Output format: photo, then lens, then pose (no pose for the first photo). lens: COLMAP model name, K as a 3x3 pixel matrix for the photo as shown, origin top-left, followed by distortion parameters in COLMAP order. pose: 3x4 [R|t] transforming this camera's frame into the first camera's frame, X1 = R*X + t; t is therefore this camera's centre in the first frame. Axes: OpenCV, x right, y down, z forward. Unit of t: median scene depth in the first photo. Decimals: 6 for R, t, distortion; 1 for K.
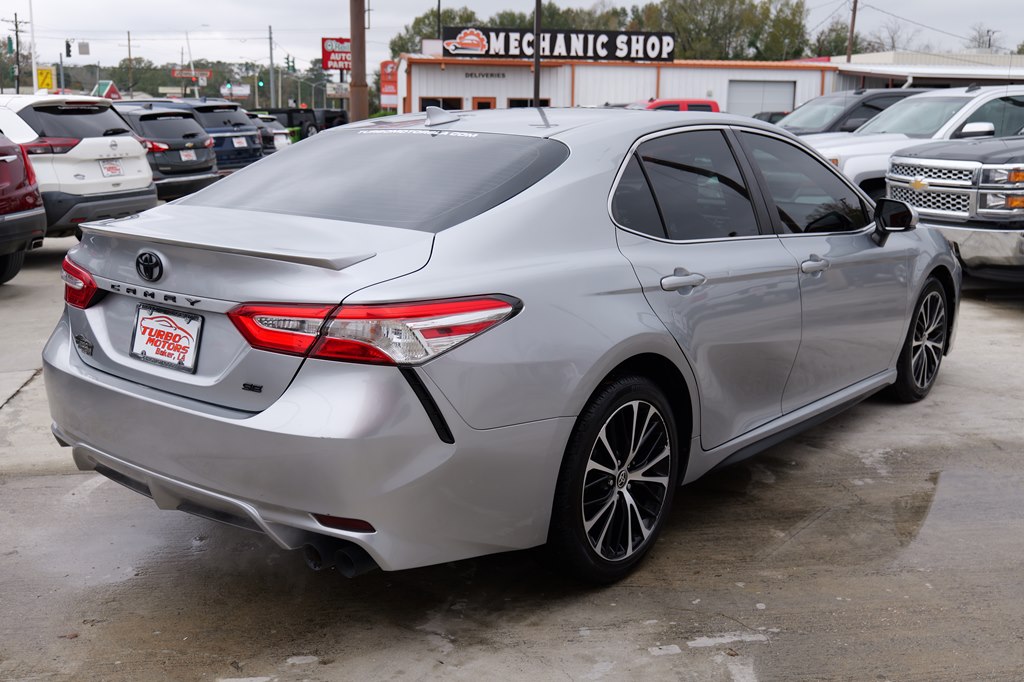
lens RADIAL K [[1052.0, 0, 512.0], [0, 1052.0, 341.0], [0, 0, 1]] dist [0.012494, -0.013391]
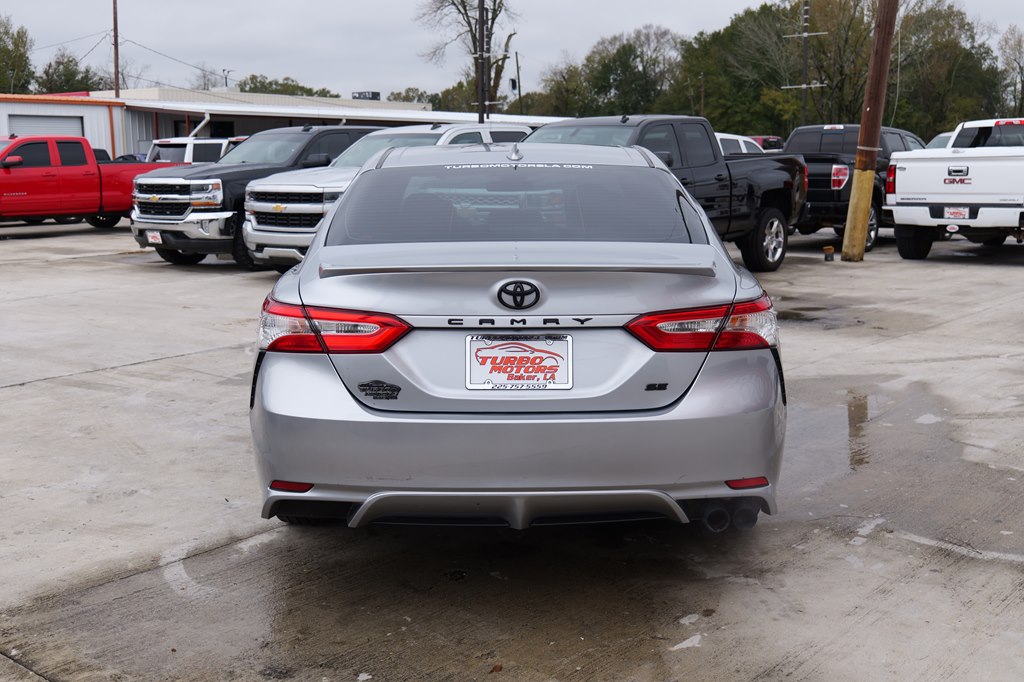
lens RADIAL K [[1088.0, 0, 521.2], [0, 1088.0, 337.2], [0, 0, 1]] dist [0.008825, 0.001289]
pose [[0.774233, -0.117429, 0.621911, -0.743647], [0.143732, 0.989585, 0.007917, -0.027106], [-0.616363, 0.083259, 0.783048, 0.111115]]
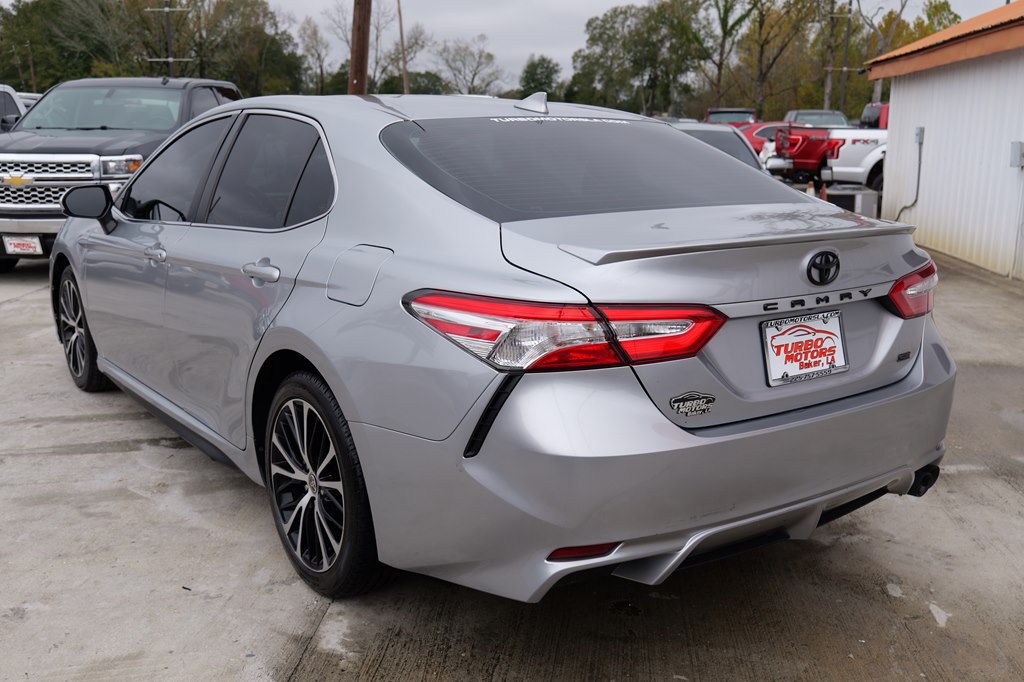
lens RADIAL K [[987.1, 0, 512.0], [0, 987.1, 341.0], [0, 0, 1]] dist [0.007764, 0.000288]
pose [[0.270715, -0.209474, 0.939592, -0.882156], [0.195594, 0.967648, 0.159374, -0.142395], [-0.942579, 0.140634, 0.302929, 0.730748]]
